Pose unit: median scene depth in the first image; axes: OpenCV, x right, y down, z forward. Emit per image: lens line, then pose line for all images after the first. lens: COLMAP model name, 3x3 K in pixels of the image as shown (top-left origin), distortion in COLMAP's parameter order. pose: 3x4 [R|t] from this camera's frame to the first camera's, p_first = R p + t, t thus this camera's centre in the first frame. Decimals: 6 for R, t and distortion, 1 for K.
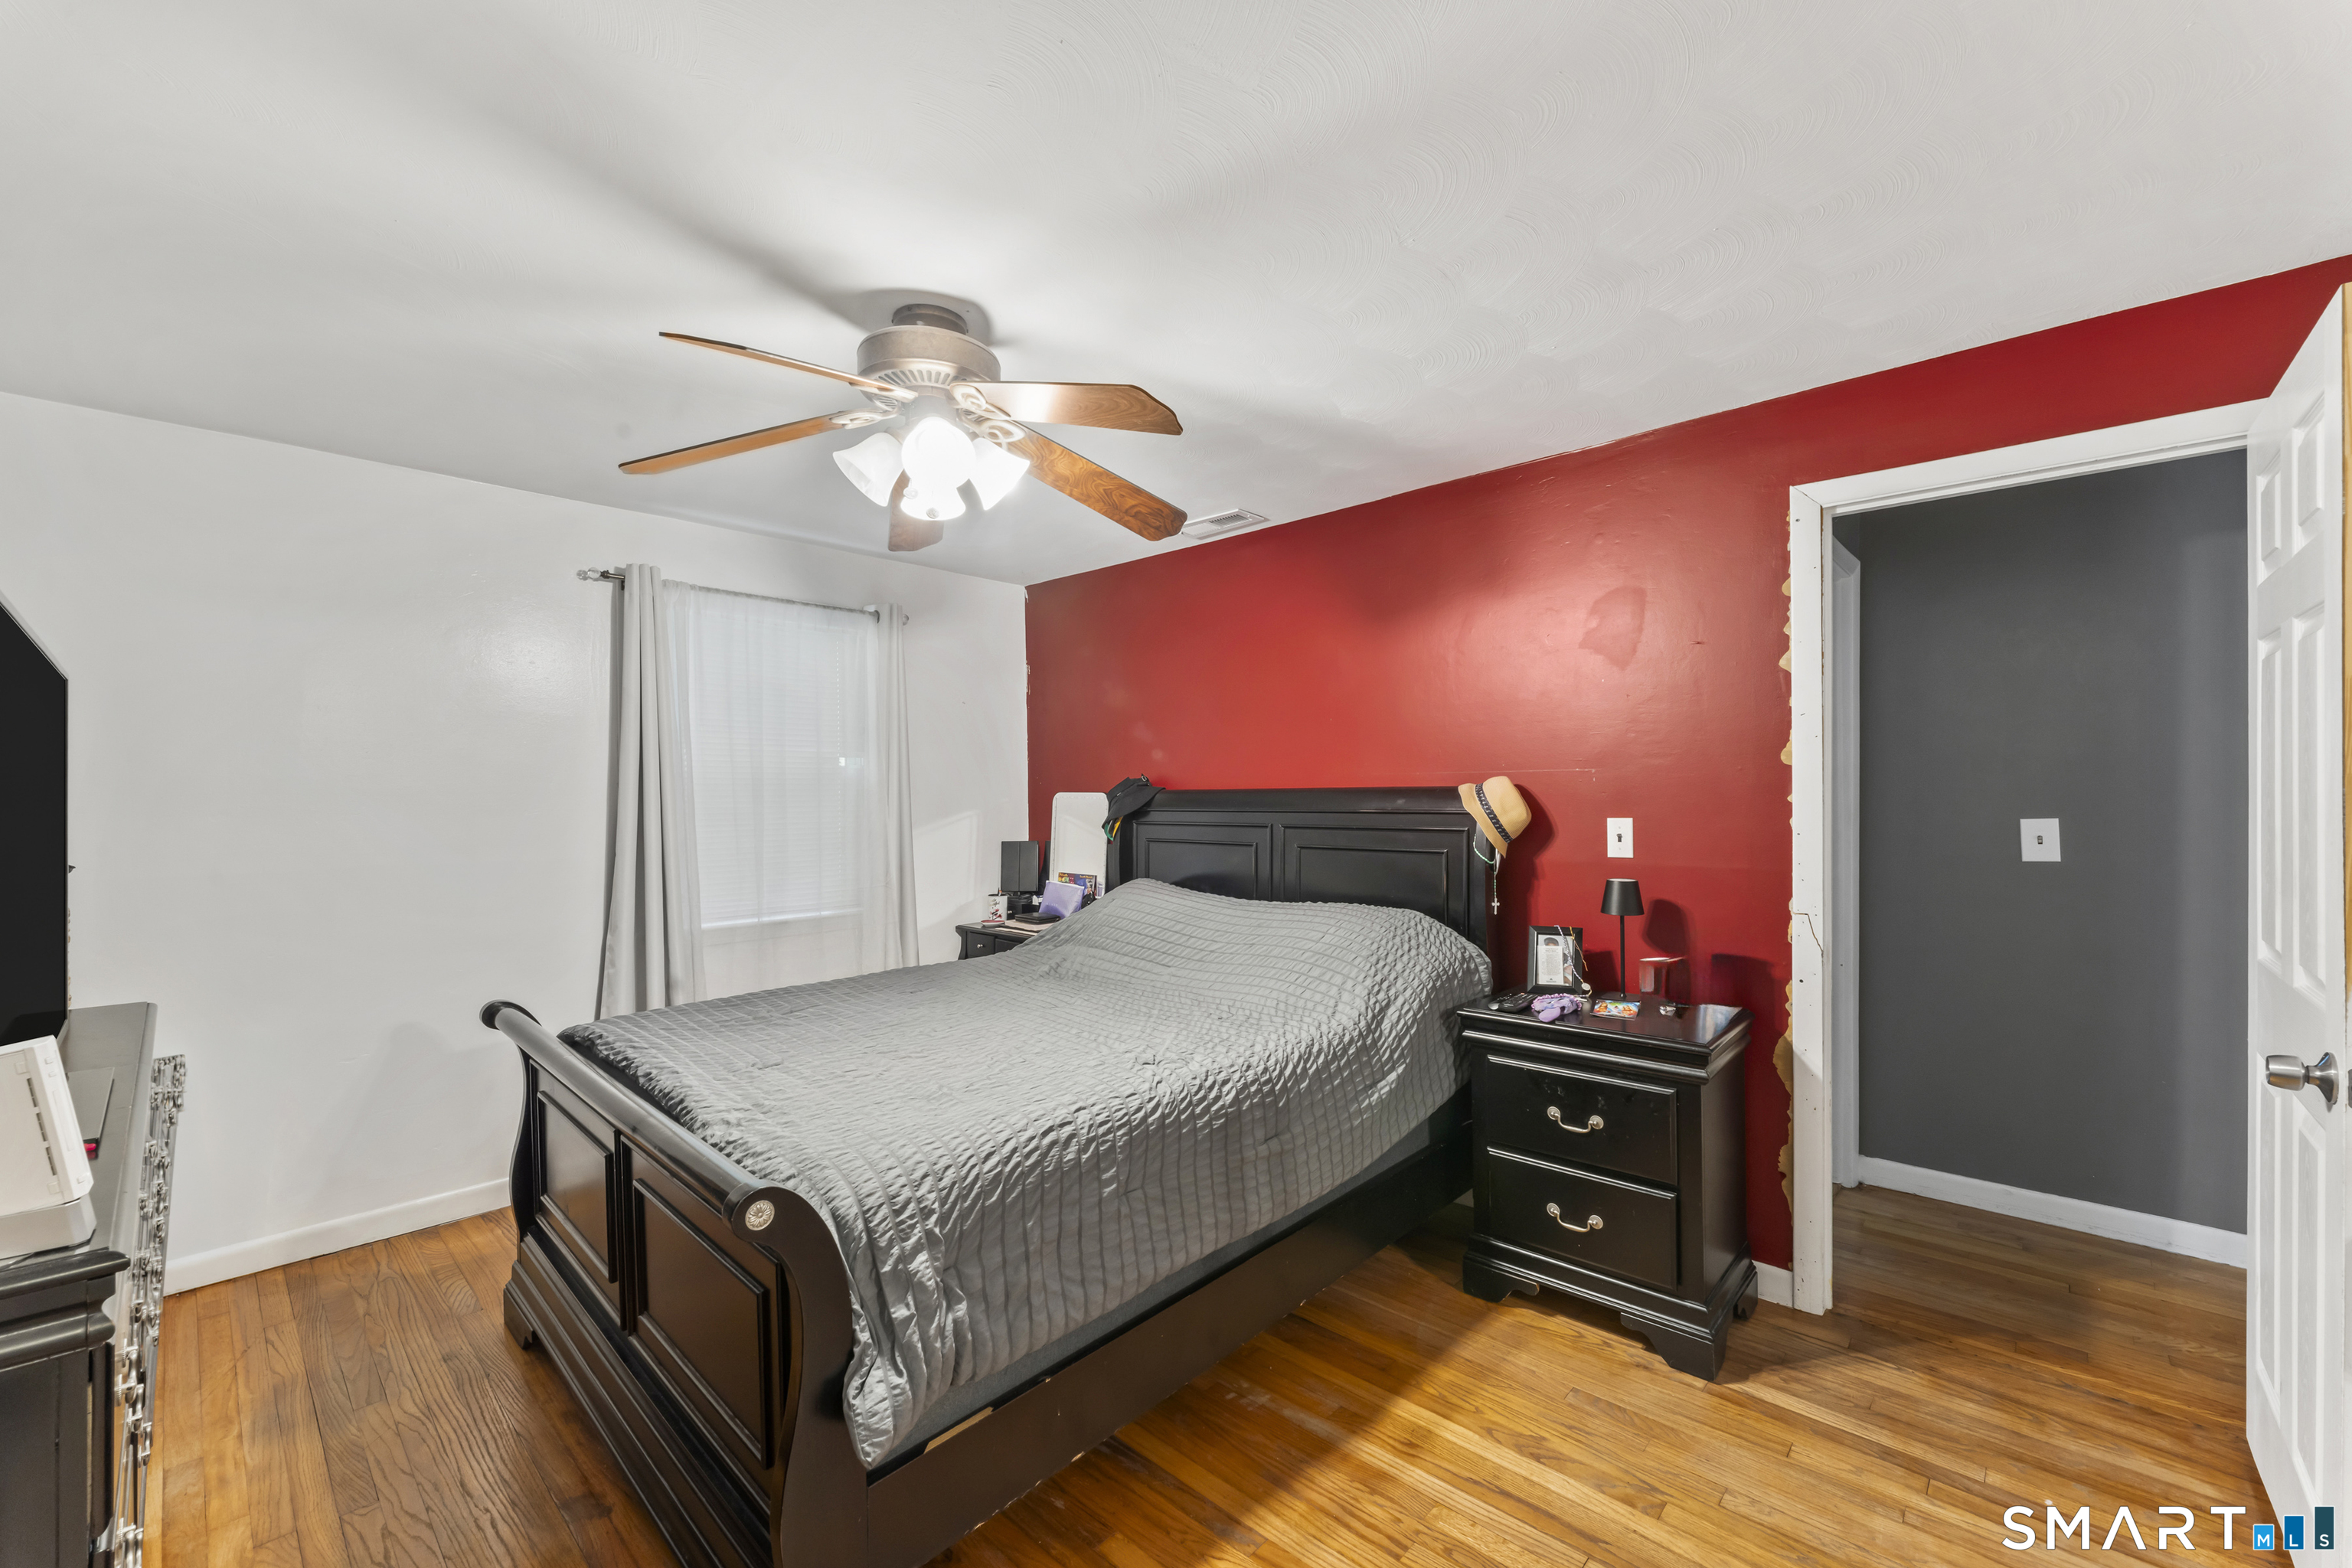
lens RADIAL K [[958.5, 0, 1184.3], [0, 958.5, 790.3], [0, 0, 1]] dist [-0.004338, 0.000628]
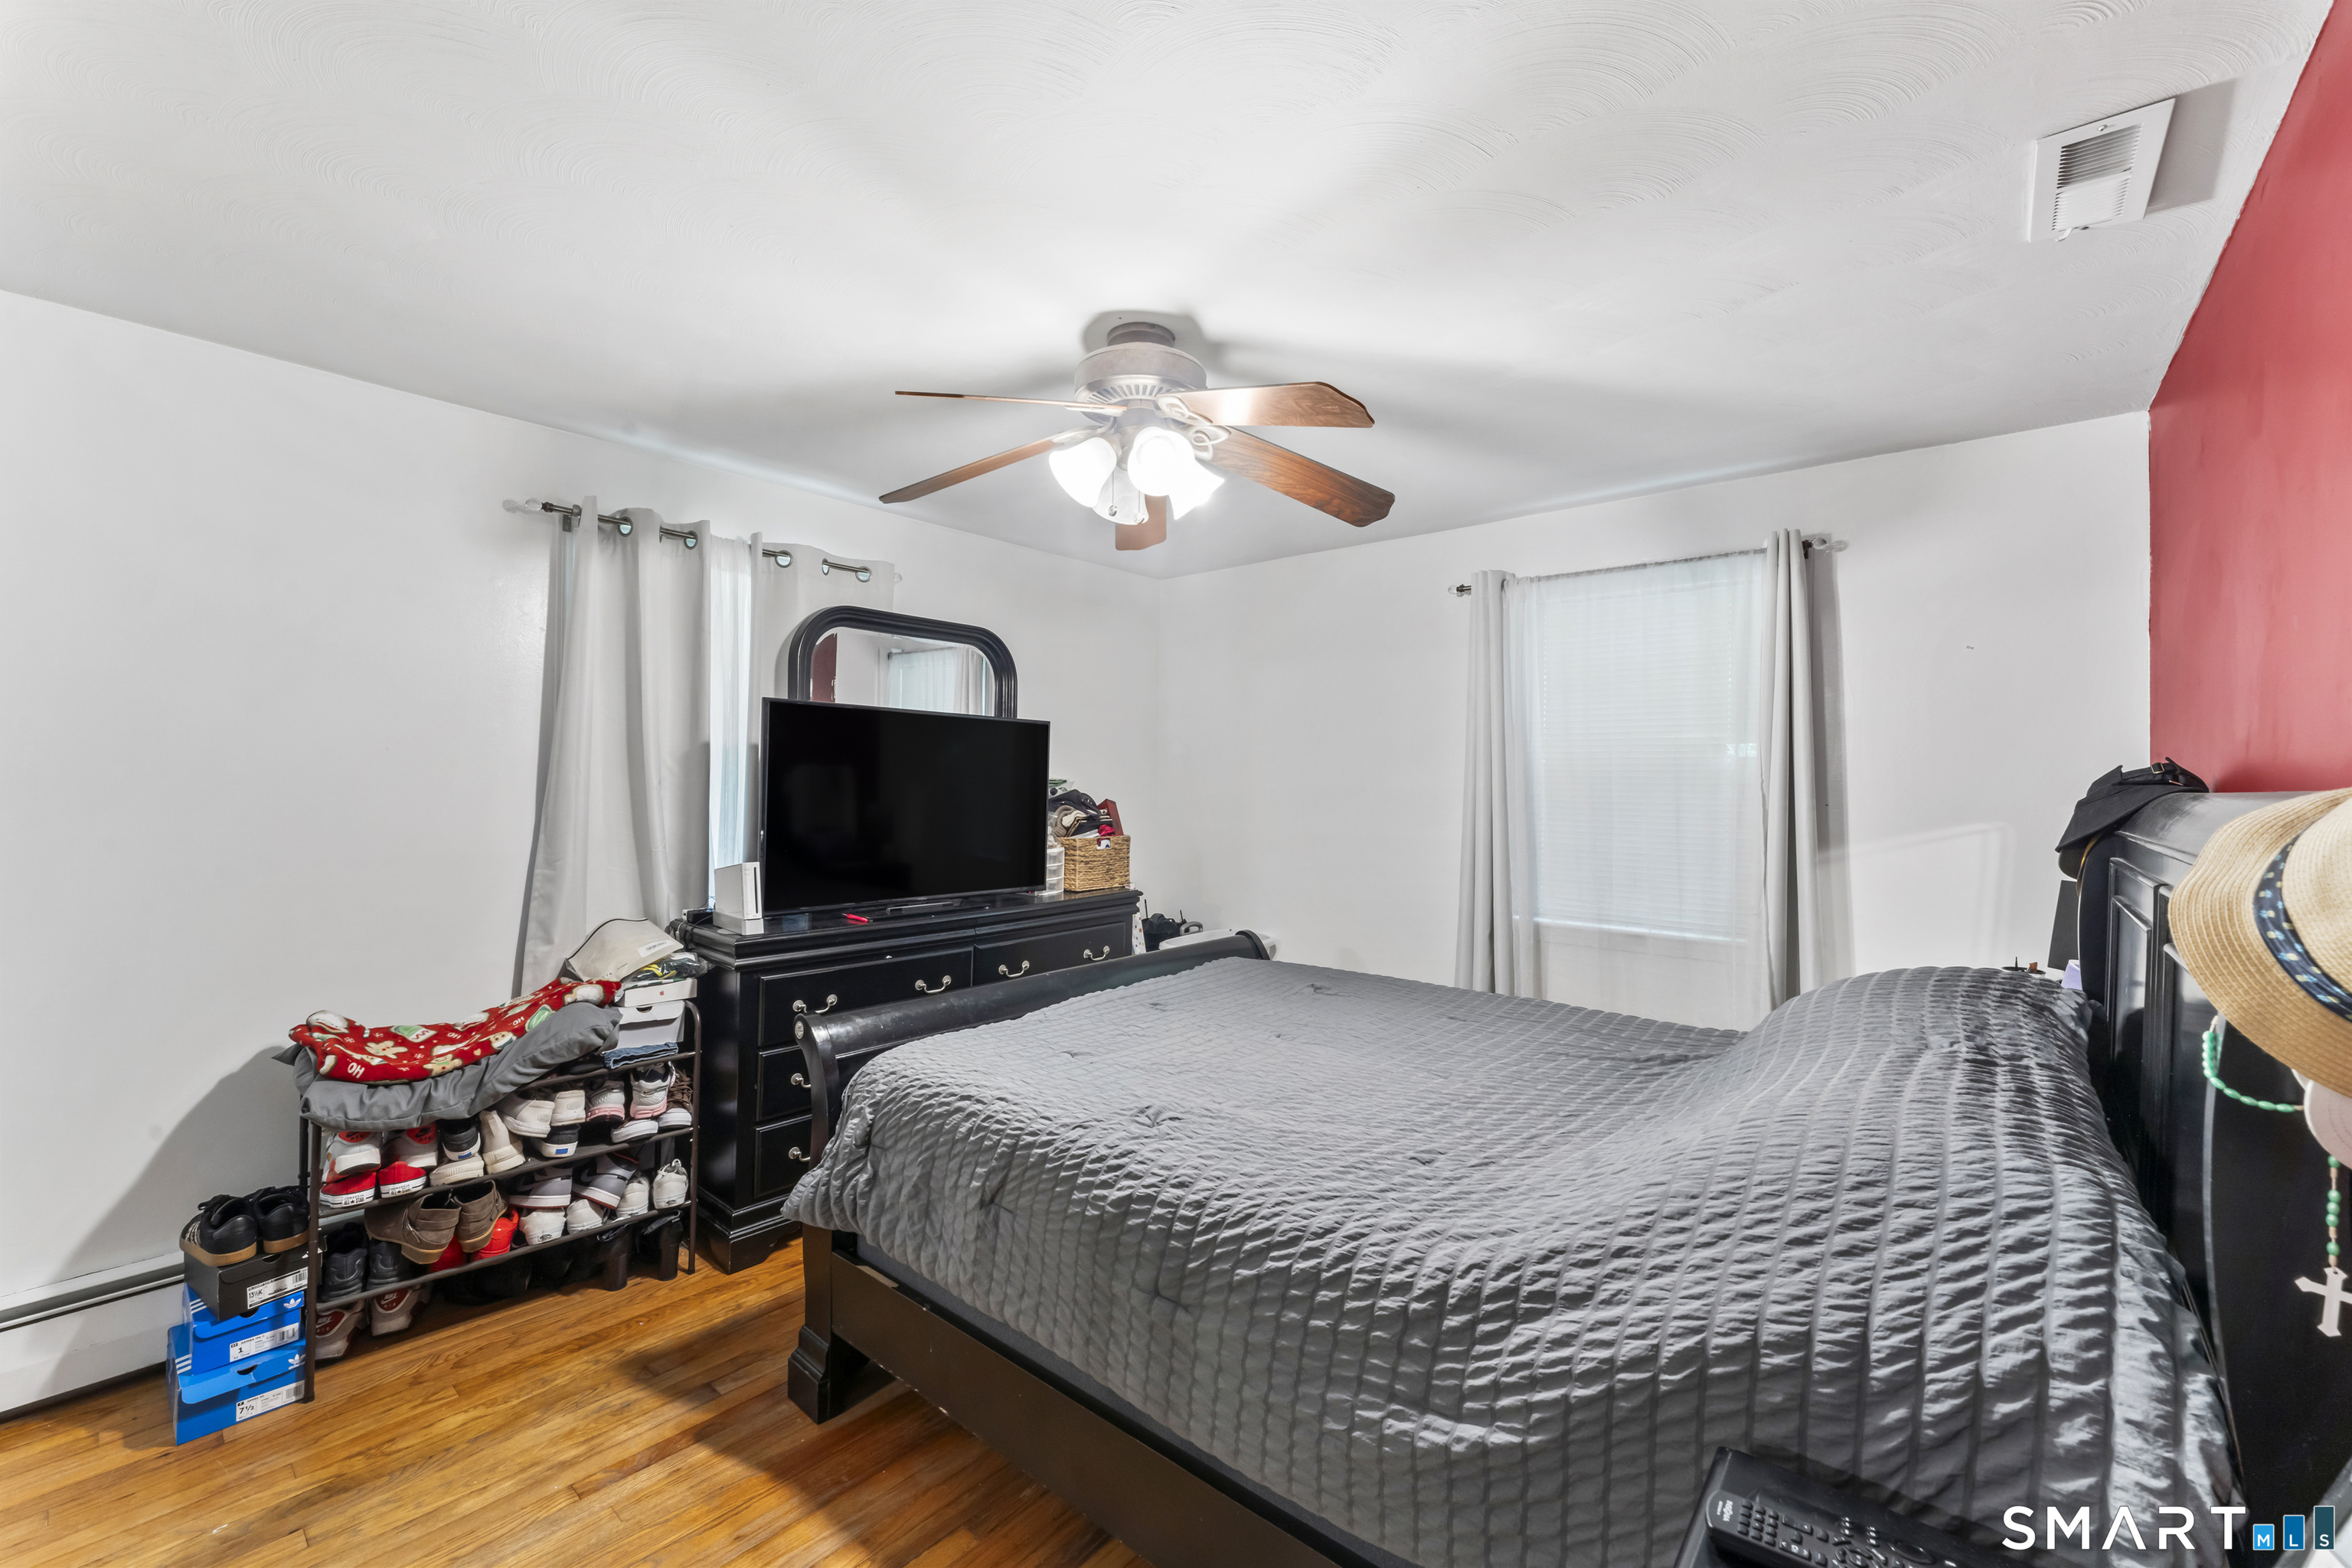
lens RADIAL K [[958.5, 0, 1188.2], [0, 958.5, 777.0], [0, 0, 1]] dist [-0.004338, 0.000628]
pose [[0.032493, 0.005069, -0.999459, 0.701877], [-0.011764, 0.999920, 0.004689, -0.009402], [0.999403, 0.011605, 0.032550, 0.903724]]
